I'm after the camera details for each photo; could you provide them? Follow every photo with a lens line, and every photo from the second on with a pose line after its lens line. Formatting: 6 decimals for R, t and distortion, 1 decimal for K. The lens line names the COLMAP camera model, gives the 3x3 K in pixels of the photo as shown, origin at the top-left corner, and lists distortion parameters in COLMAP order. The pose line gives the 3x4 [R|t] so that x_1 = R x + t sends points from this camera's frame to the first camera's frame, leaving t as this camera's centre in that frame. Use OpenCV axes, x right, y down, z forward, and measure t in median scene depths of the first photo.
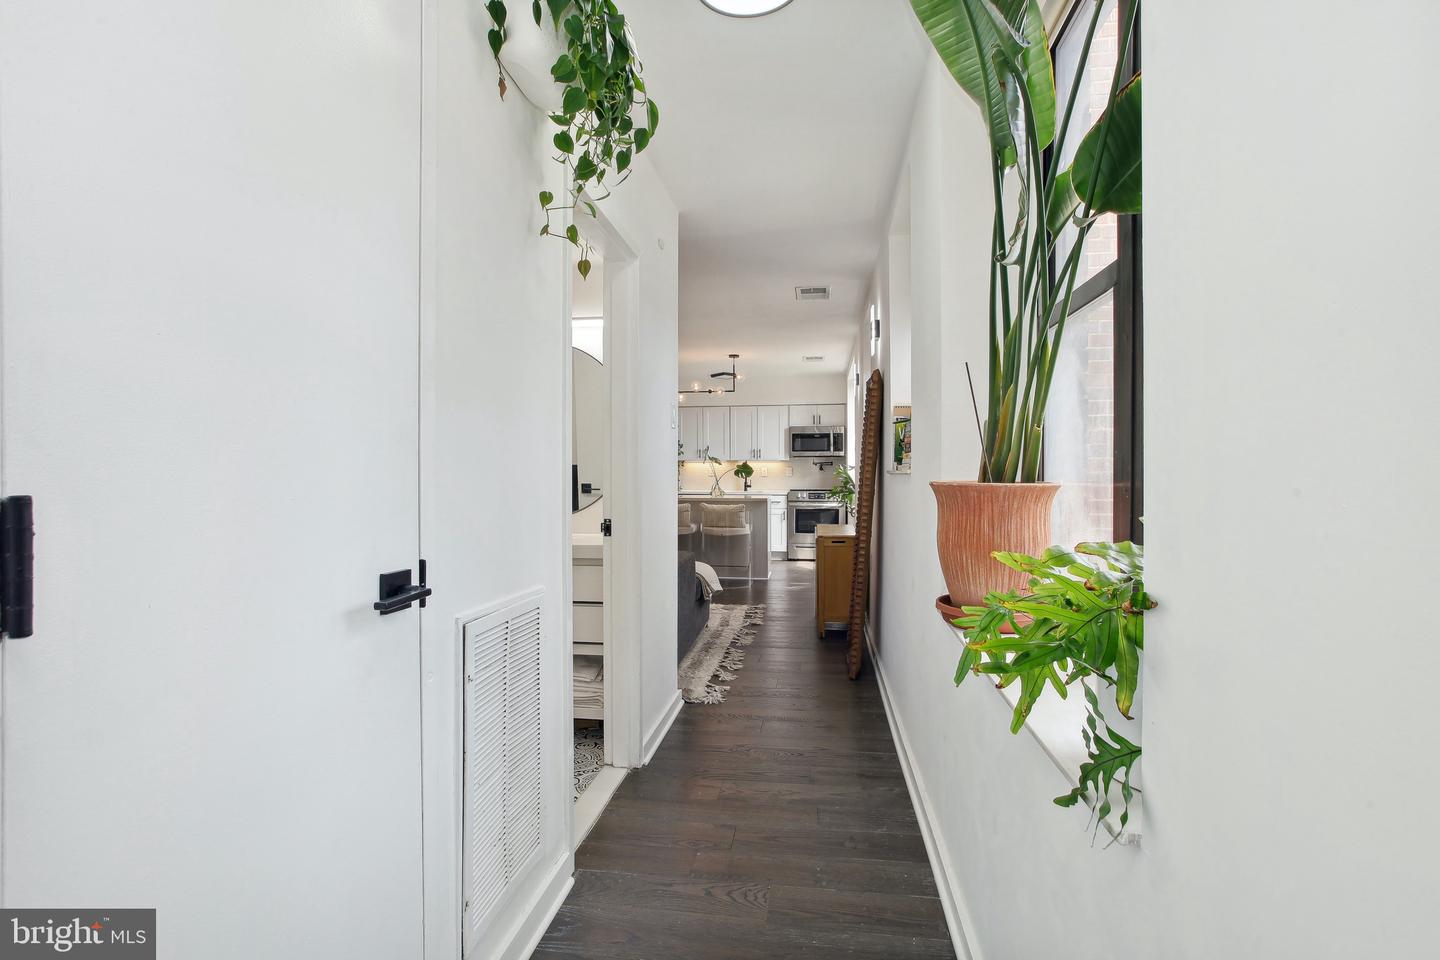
lens RADIAL K [[659.6, 0, 721.8], [0, 659.6, 480.3], [0, 0, 1]] dist [-0.016828, -0.000600]
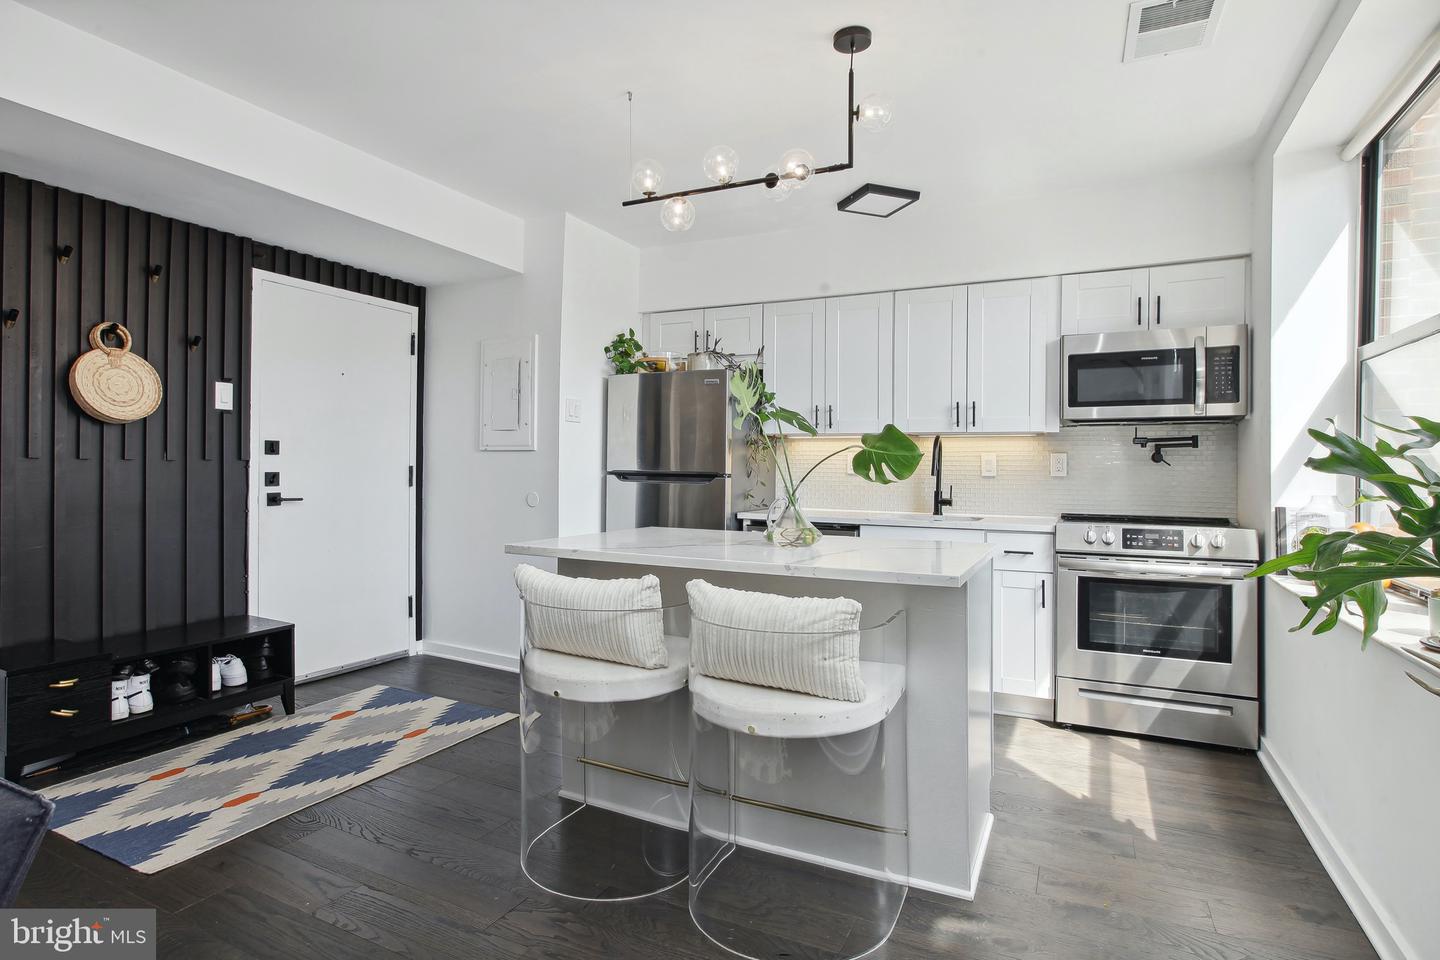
lens RADIAL K [[741.1, 0, 722.6], [0, 741.1, 471.6], [0, 0, 1]] dist [-0.022960, 0.001139]
pose [[0.952688, 0.008922, -0.303819, 0.051710], [-0.011572, 0.999909, -0.006922, -0.004461], [0.303730, 0.010110, 0.952704, 0.583509]]
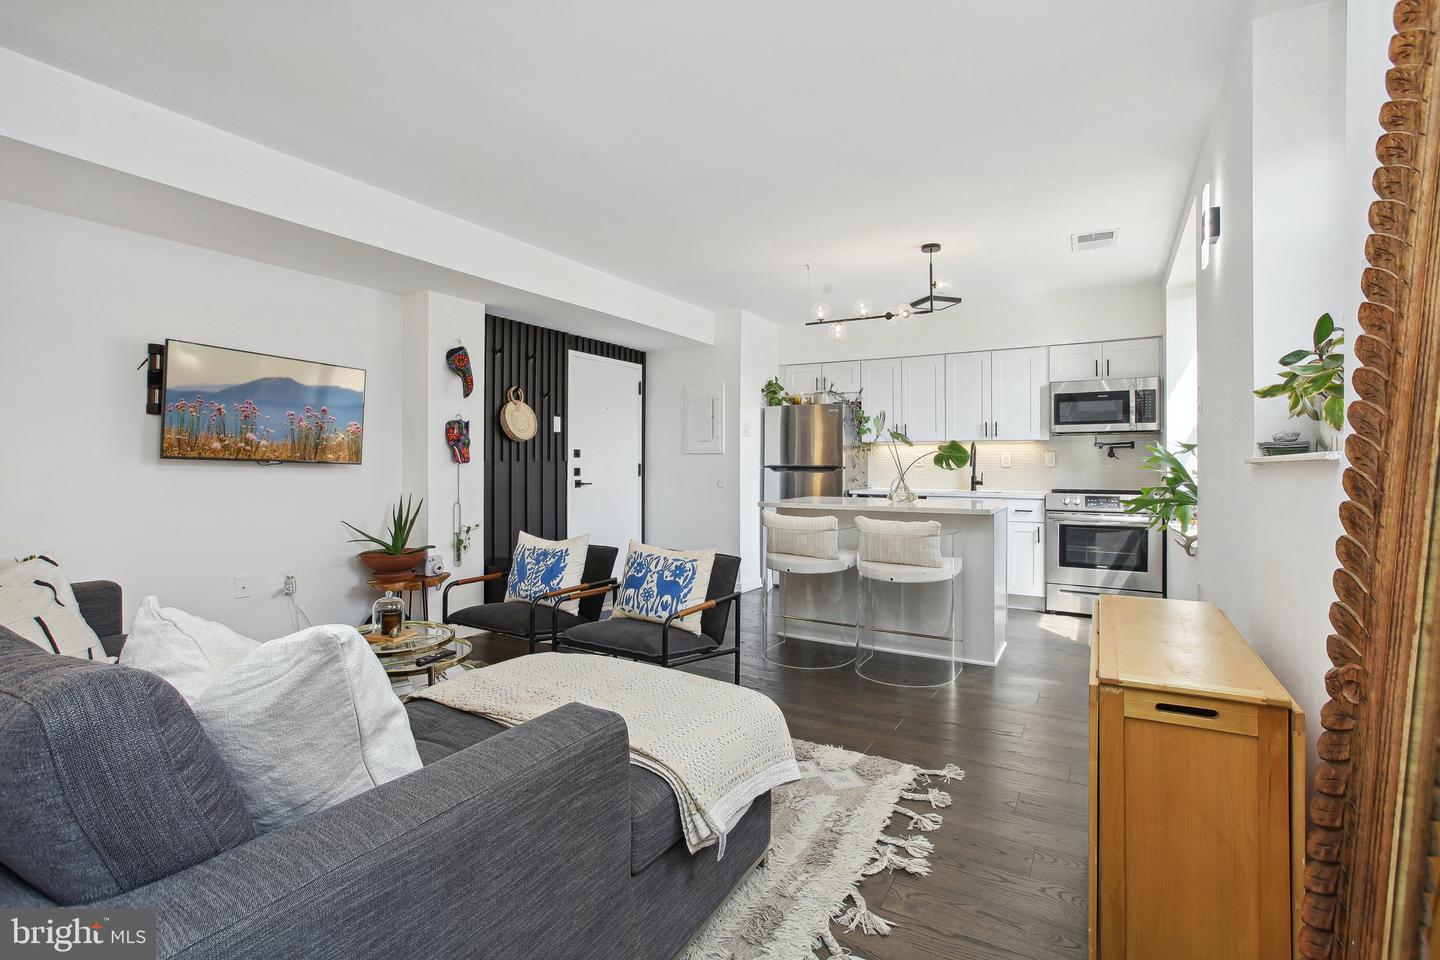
lens RADIAL K [[659.6, 0, 716.1], [0, 659.6, 470.3], [0, 0, 1]] dist [-0.016828, -0.000600]
pose [[0.926150, 0.003271, -0.377140, 0.049324], [-0.004310, 0.999989, -0.001911, -0.000760], [0.377130, 0.003395, 0.926154, 0.352611]]
